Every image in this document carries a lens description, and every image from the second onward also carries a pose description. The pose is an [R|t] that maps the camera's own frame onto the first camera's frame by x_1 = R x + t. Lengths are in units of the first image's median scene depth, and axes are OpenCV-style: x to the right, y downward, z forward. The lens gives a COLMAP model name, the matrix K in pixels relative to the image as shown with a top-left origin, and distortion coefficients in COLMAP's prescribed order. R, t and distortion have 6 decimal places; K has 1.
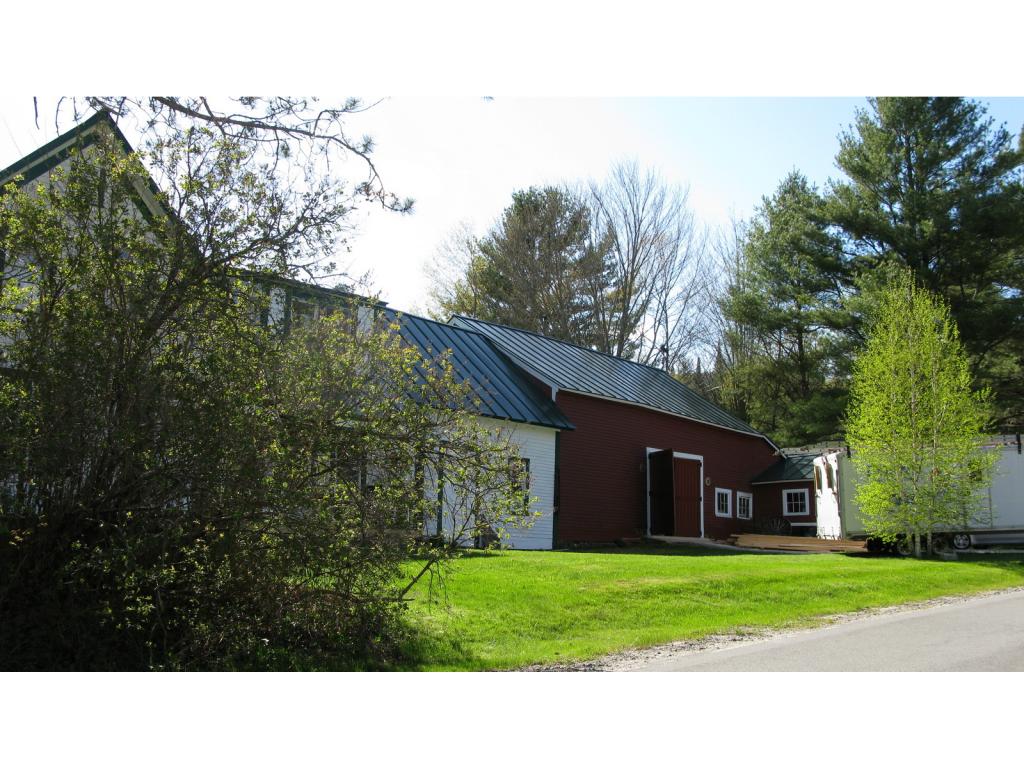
lens RADIAL K [[1038.8, 0, 512.0], [0, 1038.8, 384.0], [0, 0, 1]] dist [-0.198325, 0.249868]
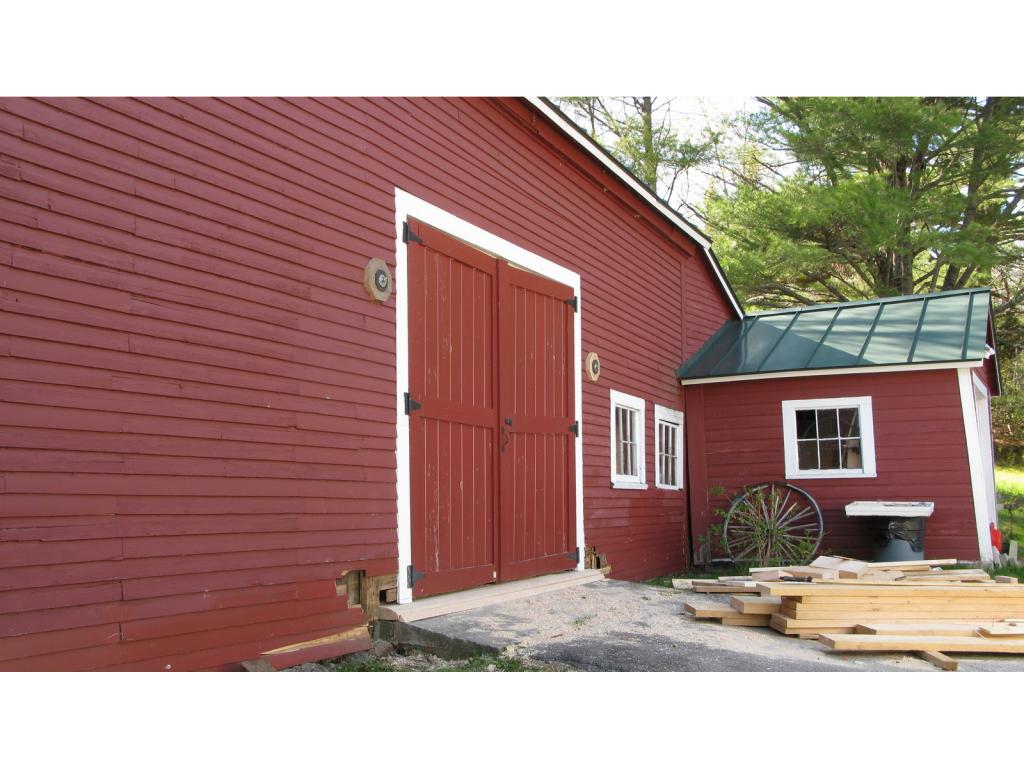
lens RADIAL K [[1038.8, 0, 512.0], [0, 1038.8, 384.0], [0, 0, 1]] dist [-0.198325, 0.249868]
pose [[0.952749, 0.005838, 0.303702, 0.082848], [-0.027127, 0.997456, 0.065925, 0.081199], [-0.302545, -0.071048, 0.950483, 0.735914]]
